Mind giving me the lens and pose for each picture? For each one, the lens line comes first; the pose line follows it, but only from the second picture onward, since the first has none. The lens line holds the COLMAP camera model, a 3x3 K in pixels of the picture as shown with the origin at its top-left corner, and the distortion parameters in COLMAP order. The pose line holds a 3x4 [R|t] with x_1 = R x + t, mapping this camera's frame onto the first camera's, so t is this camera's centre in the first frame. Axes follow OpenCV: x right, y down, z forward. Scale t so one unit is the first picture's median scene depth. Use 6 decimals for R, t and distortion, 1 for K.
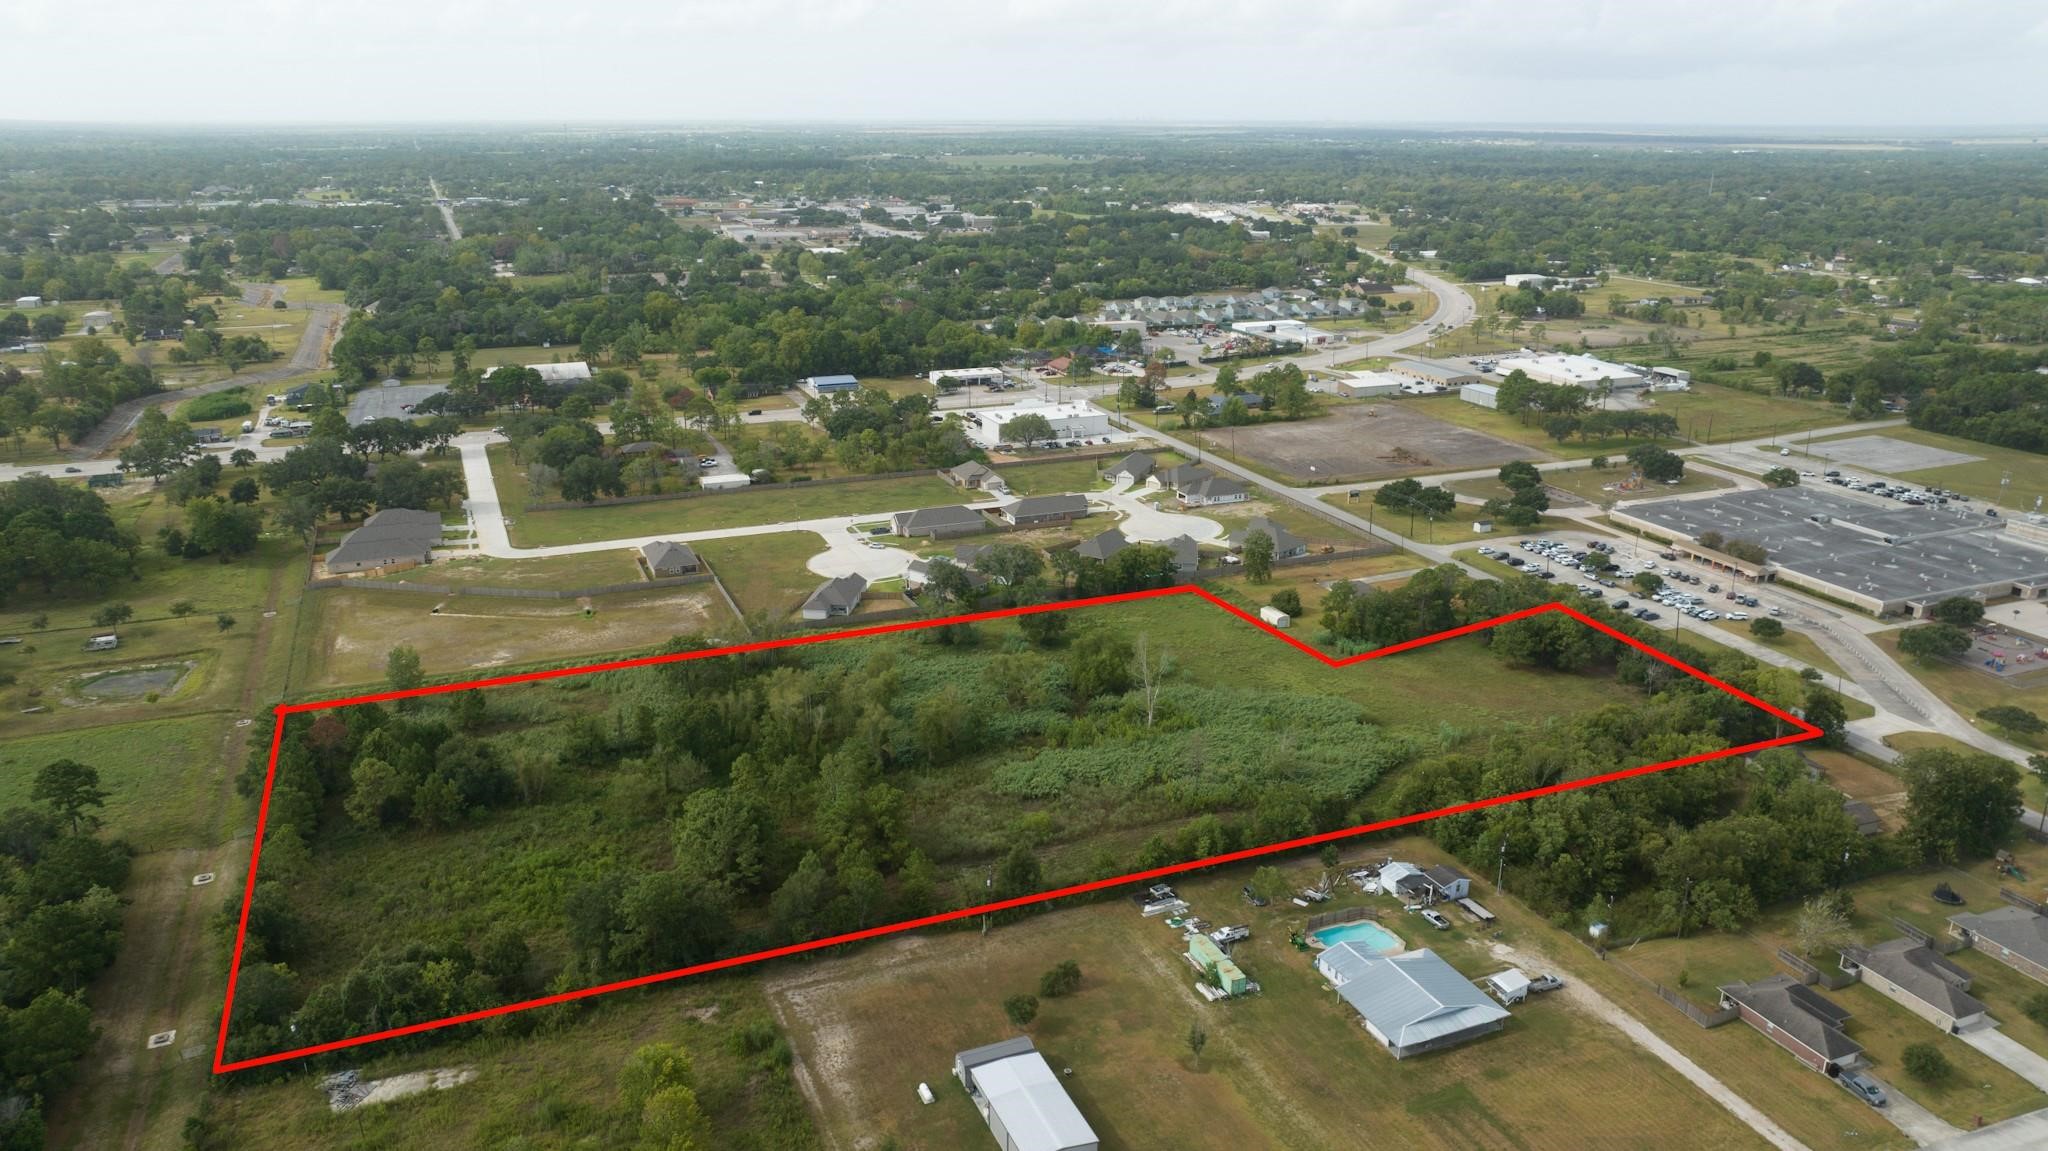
lens RADIAL K [[1441.0, 0, 1024.0], [0, 1441.0, 575.5], [0, 0, 1]] dist [-0.016950, -0.000113]
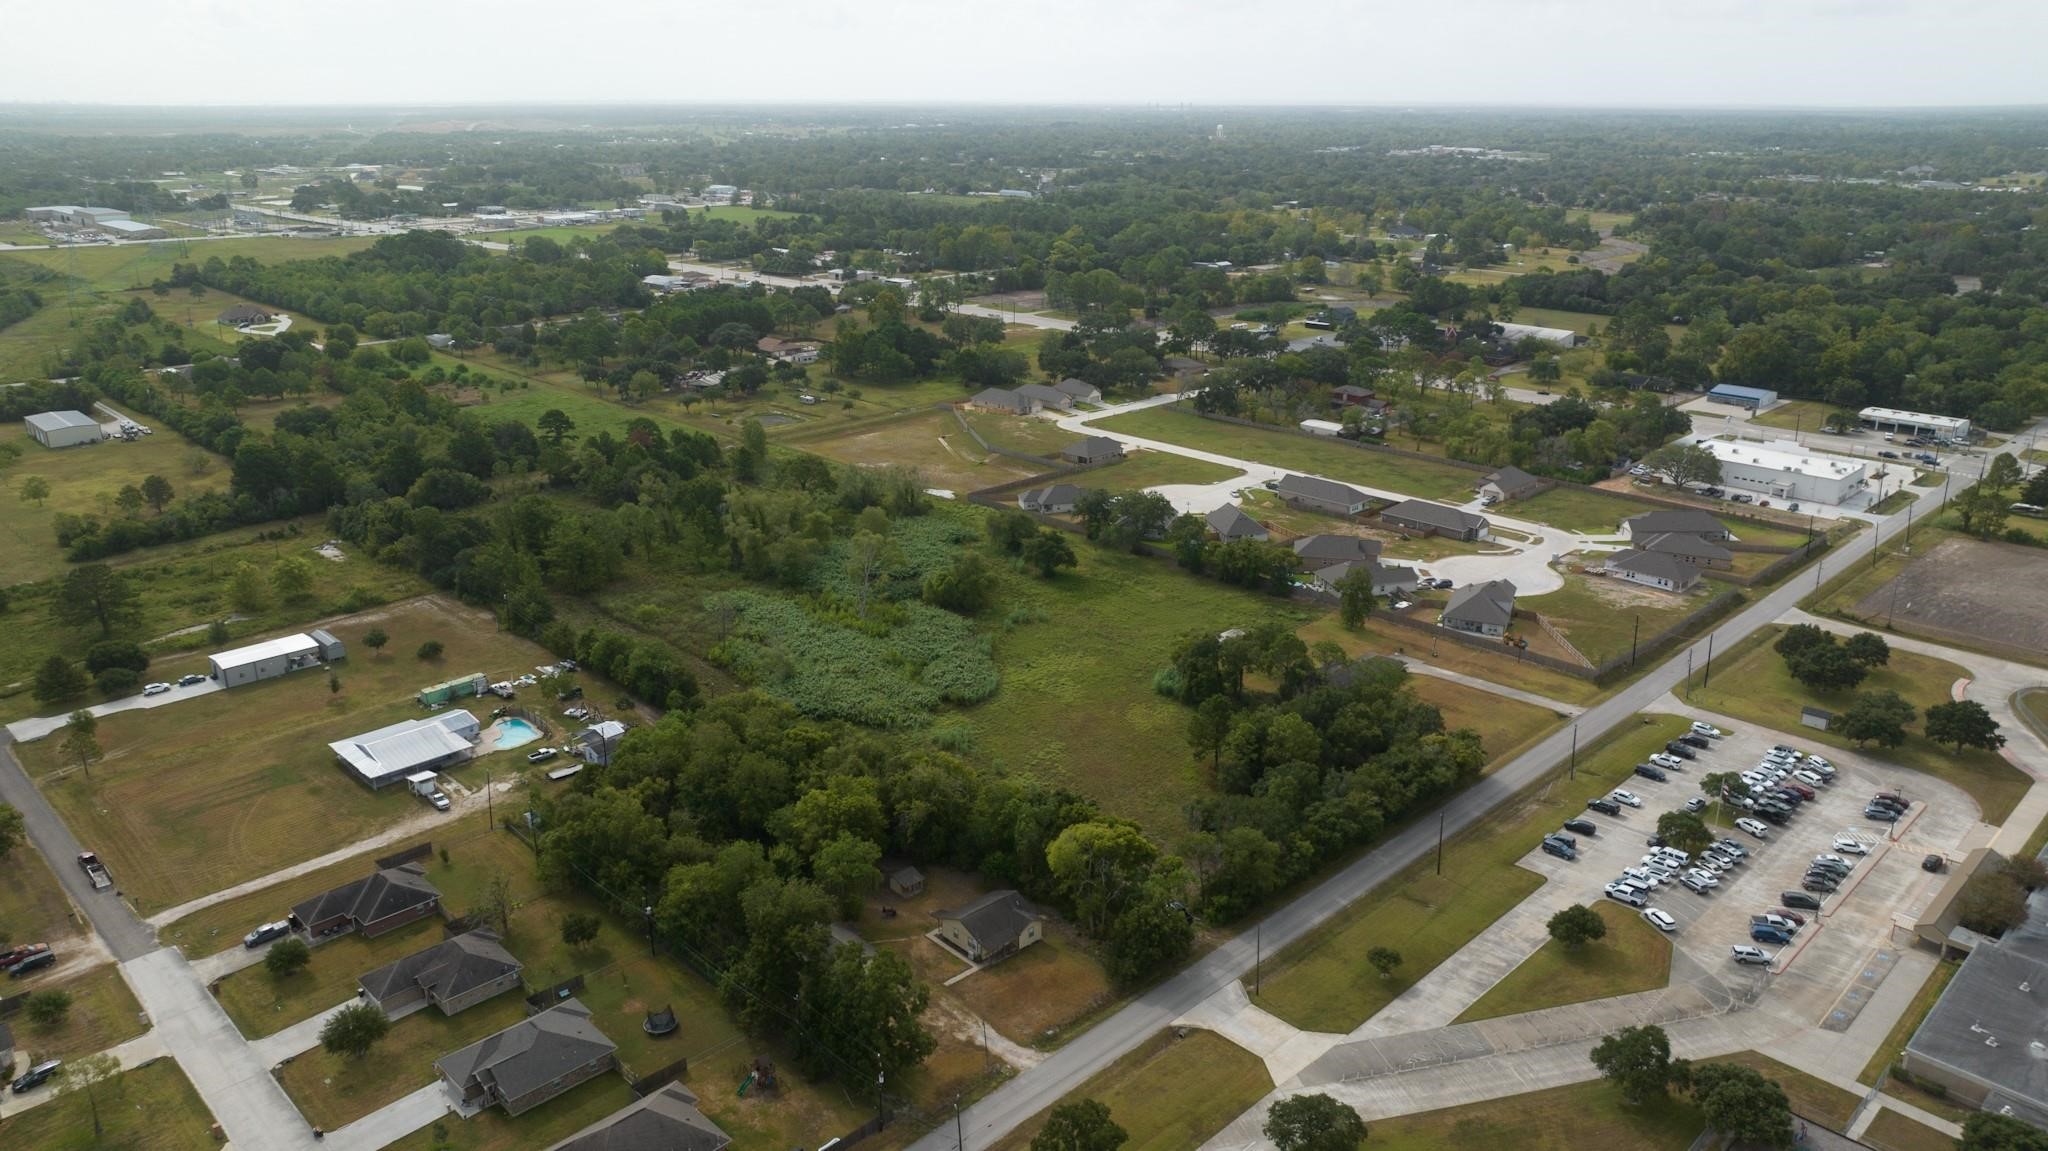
lens RADIAL K [[1442.3, 0, 1024.0], [0, 1442.3, 575.5], [0, 0, 1]] dist [-0.027116, 0.020381]
pose [[0.377269, 0.292764, -0.878611, 0.723257], [-0.284586, 0.939463, 0.190841, -0.113702], [0.881294, 0.178042, 0.437747, 0.426793]]
